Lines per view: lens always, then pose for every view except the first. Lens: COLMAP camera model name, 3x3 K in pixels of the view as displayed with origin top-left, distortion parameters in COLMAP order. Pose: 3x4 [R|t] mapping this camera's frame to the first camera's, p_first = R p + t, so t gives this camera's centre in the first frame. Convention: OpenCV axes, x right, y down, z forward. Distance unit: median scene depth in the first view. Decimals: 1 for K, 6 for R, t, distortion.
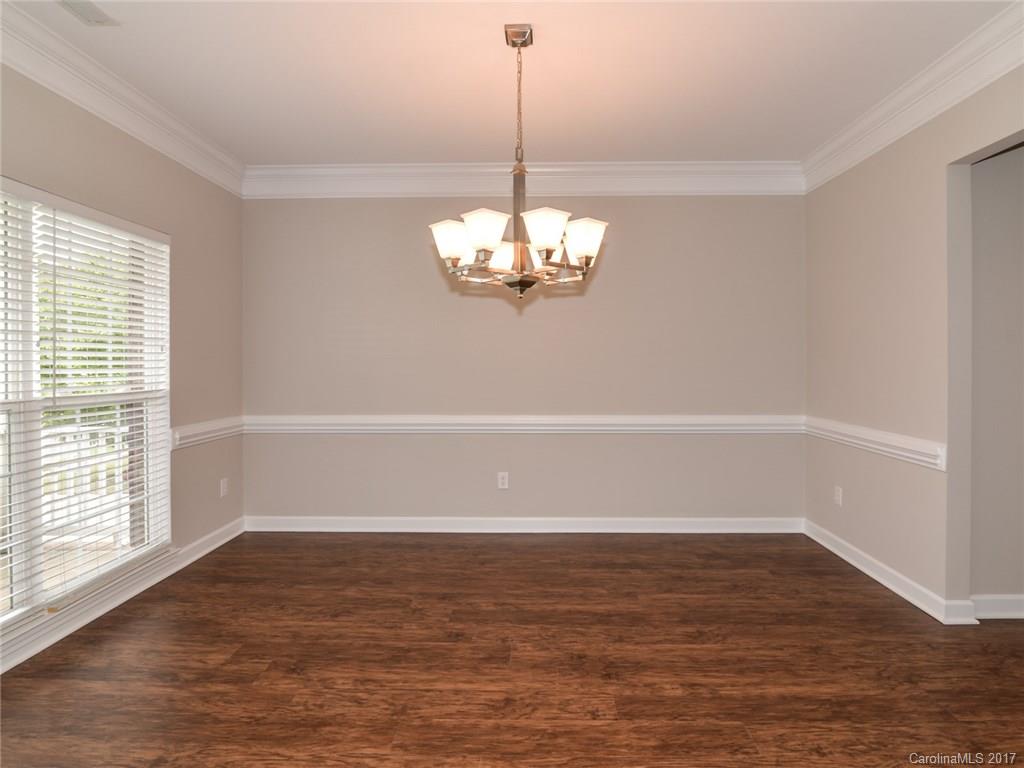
lens RADIAL K [[547.8, 0, 530.5], [0, 547.8, 361.2], [0, 0, 1]] dist [-0.016743, -0.000984]
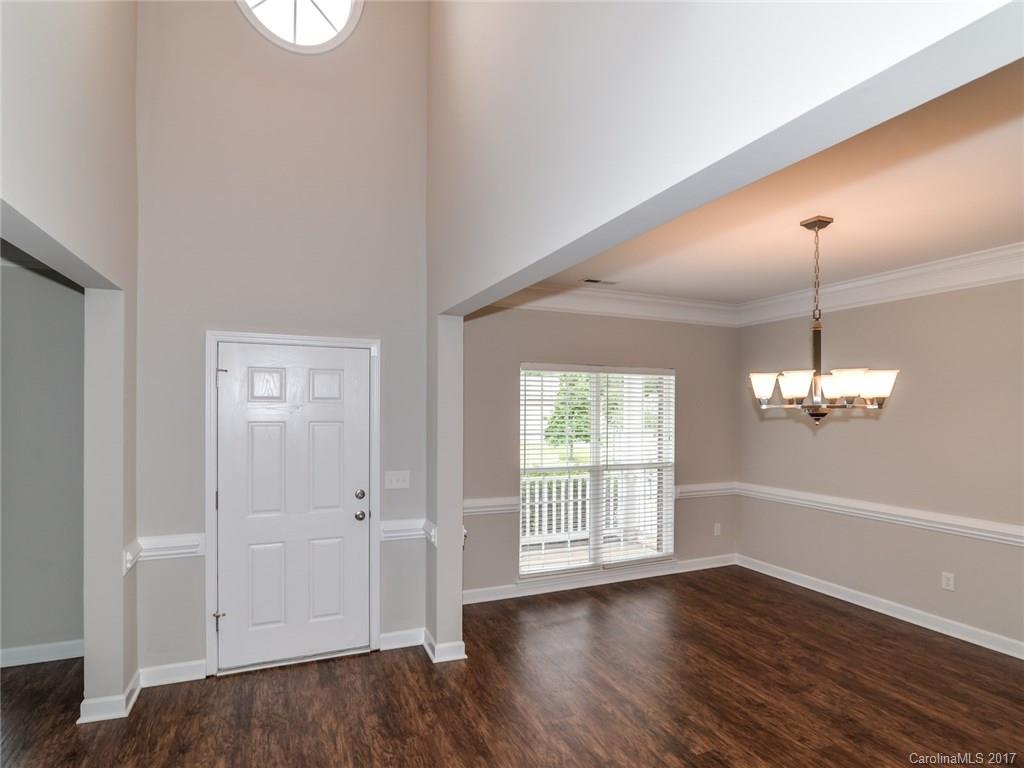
lens RADIAL K [[547.8, 0, 508.4], [0, 547.8, 387.3], [0, 0, 1]] dist [-0.016743, -0.000984]
pose [[0.411547, -0.028865, -0.910932, 0.685537], [-0.006182, 0.999387, -0.034461, -0.120901], [0.911368, 0.019814, 0.411116, -0.164752]]
